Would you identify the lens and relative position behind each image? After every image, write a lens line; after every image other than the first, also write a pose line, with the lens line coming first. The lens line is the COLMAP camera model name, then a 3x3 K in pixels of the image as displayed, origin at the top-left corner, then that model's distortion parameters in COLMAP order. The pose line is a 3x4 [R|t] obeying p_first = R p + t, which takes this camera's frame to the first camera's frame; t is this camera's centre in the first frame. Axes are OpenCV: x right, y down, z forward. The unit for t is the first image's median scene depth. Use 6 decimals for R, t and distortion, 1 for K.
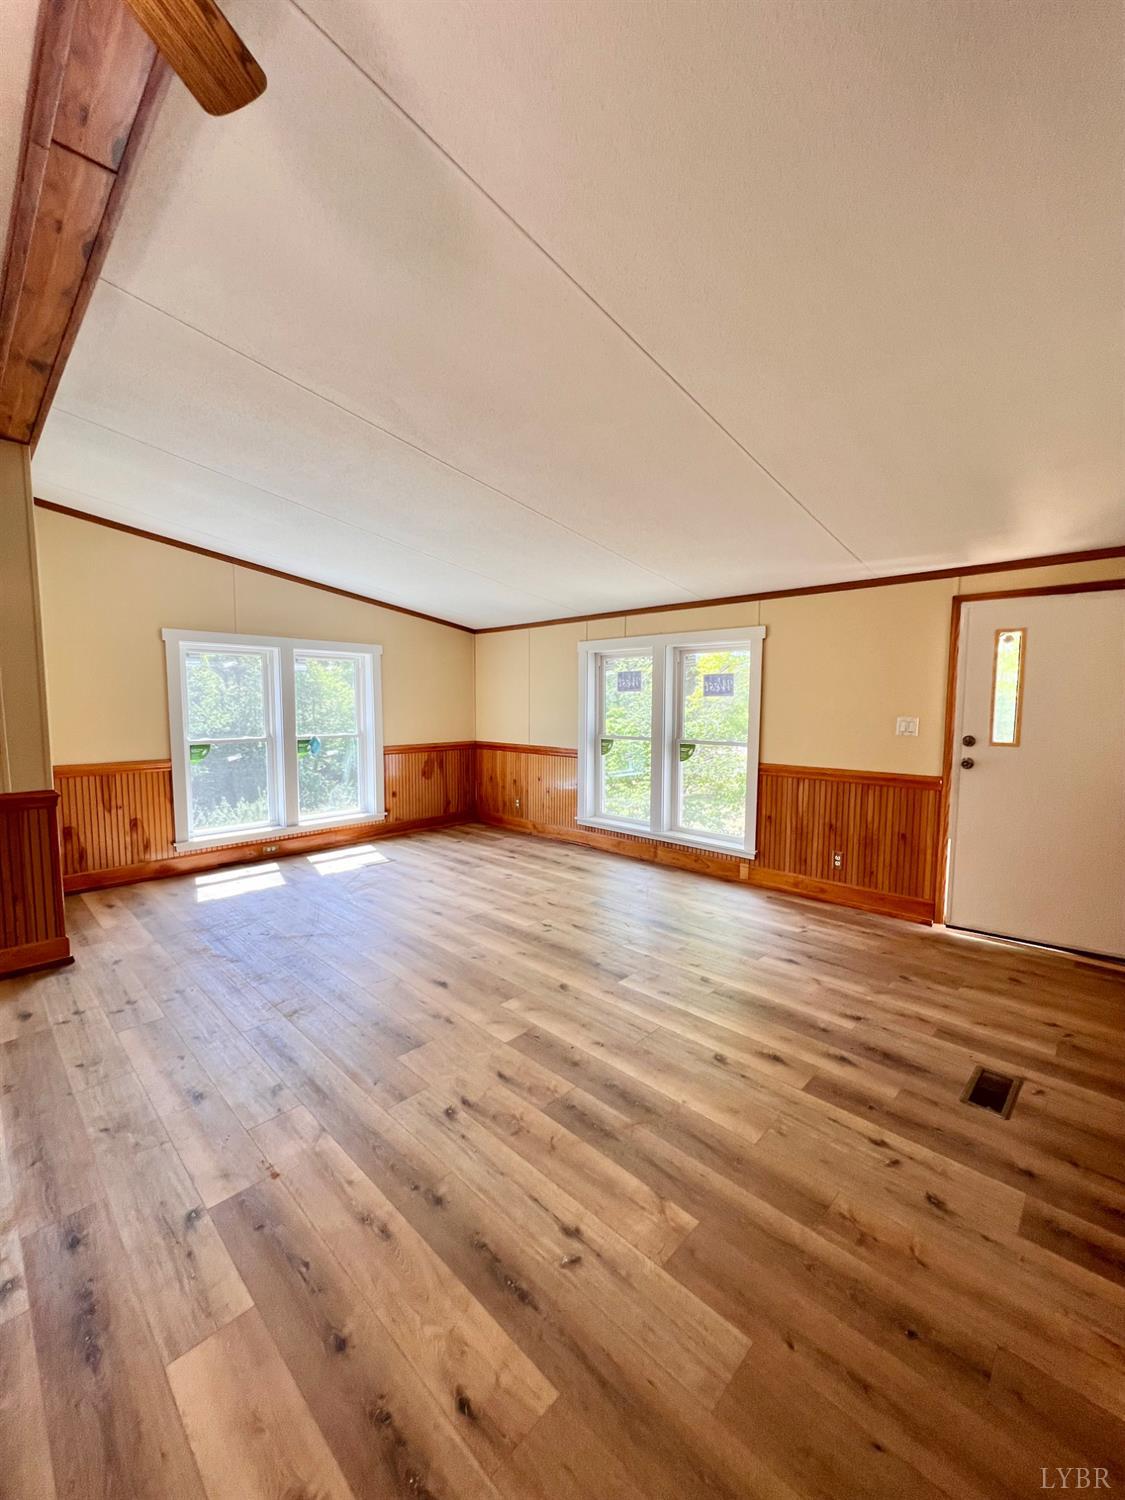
lens RADIAL K [[598.4, 0, 561.4], [0, 598.4, 752.8], [0, 0, 1]] dist [-0.002633, 0.000509]
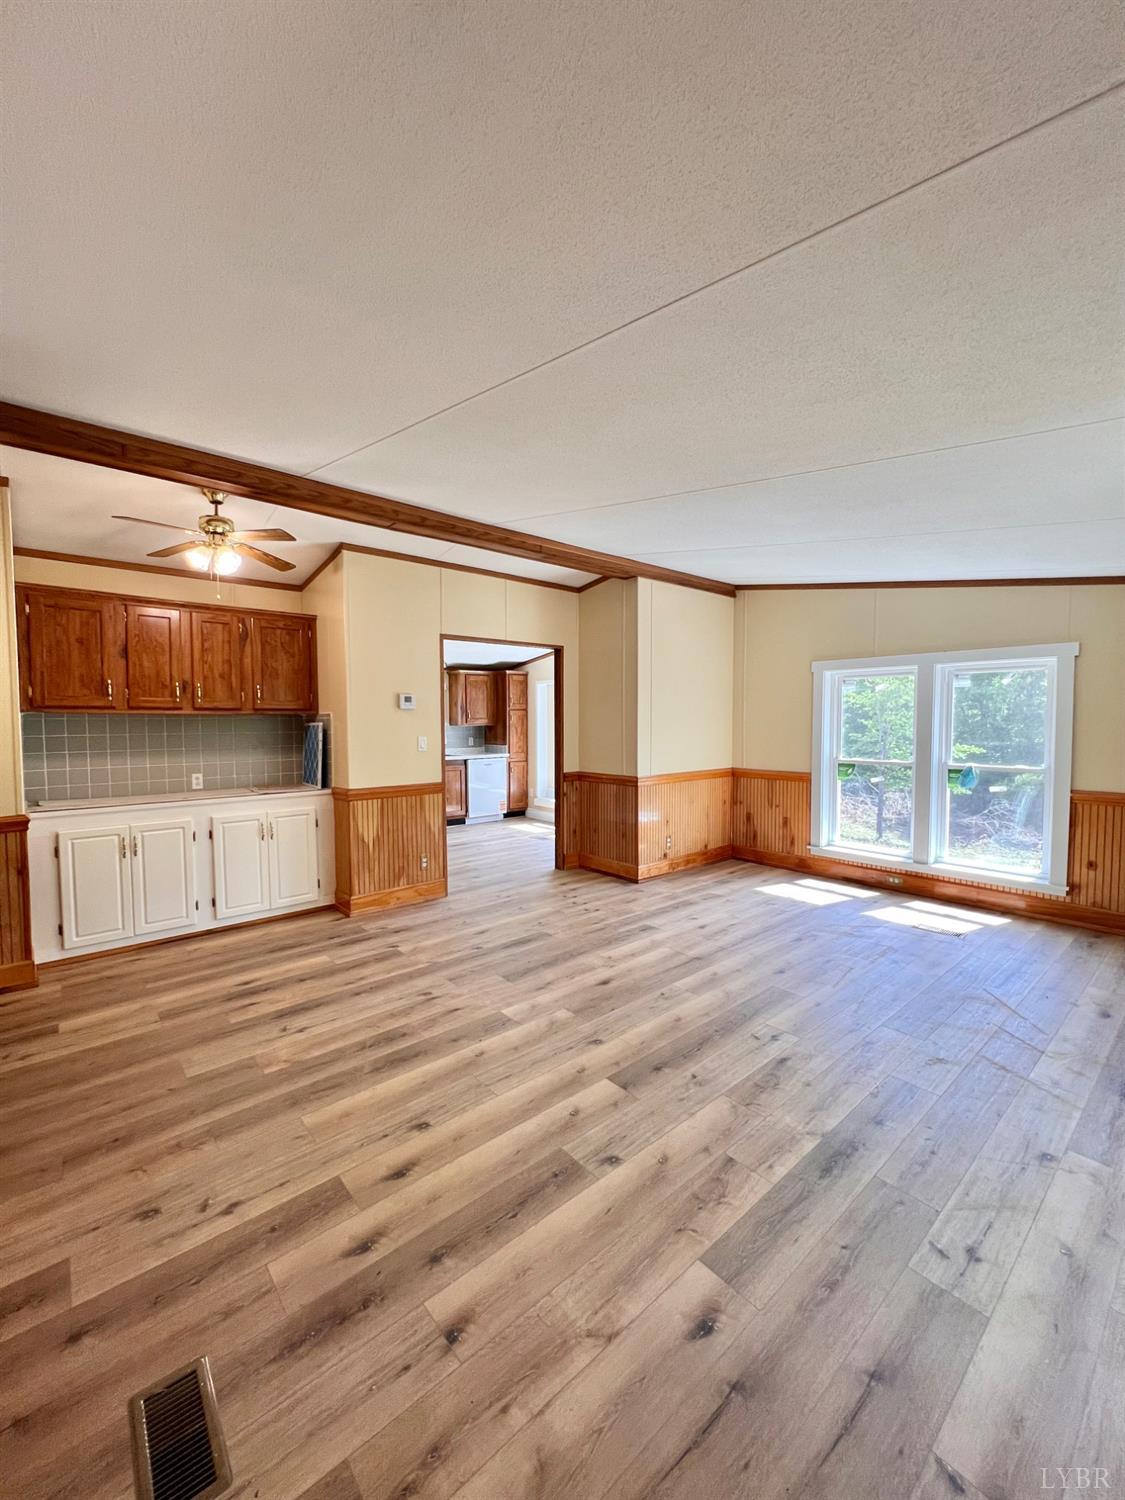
lens RADIAL K [[598.4, 0, 560.8], [0, 598.4, 748.2], [0, 0, 1]] dist [-0.002633, 0.000509]
pose [[-0.096174, 0.043926, -0.994395, 0.798466], [-0.083053, 0.995188, 0.051994, -0.083568], [0.991894, 0.087588, -0.092063, 0.891207]]
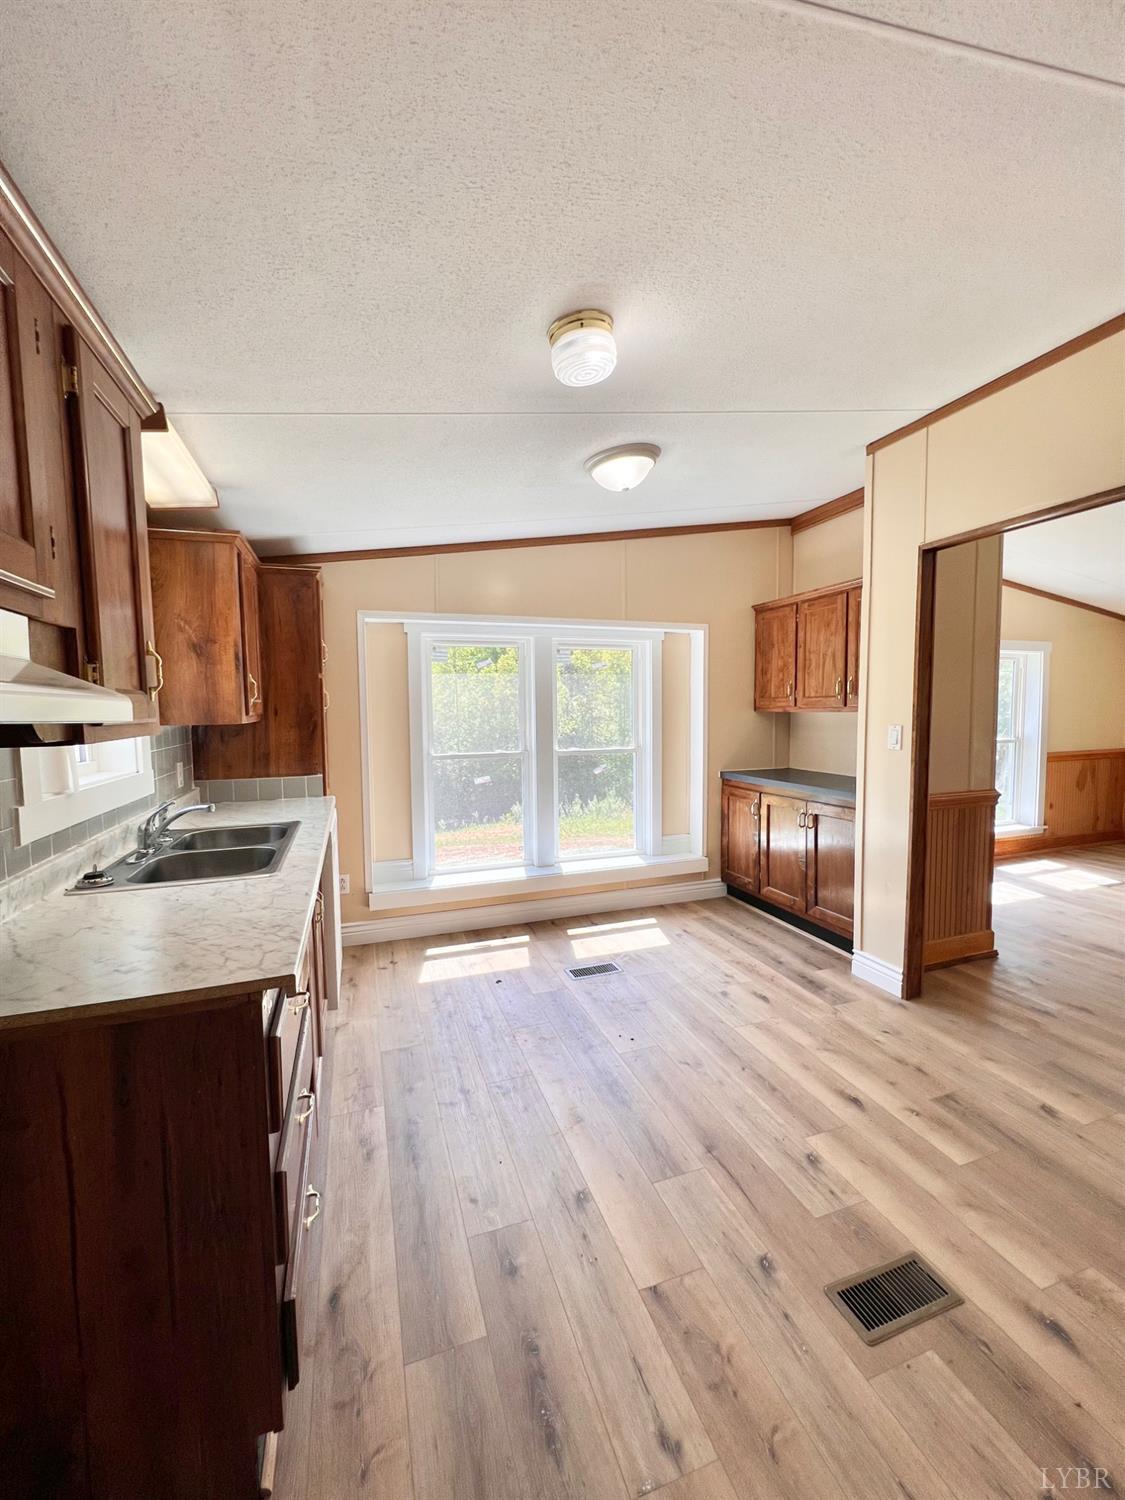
lens RADIAL K [[598.4, 0, 563.0], [0, 598.4, 742.8], [0, 0, 1]] dist [-0.002633, 0.000509]
pose [[0.893131, 0.012513, -0.449623, -1.007518], [-0.026502, 0.999340, -0.024831, 0.030043], [0.449016, 0.034093, 0.892873, -0.254910]]
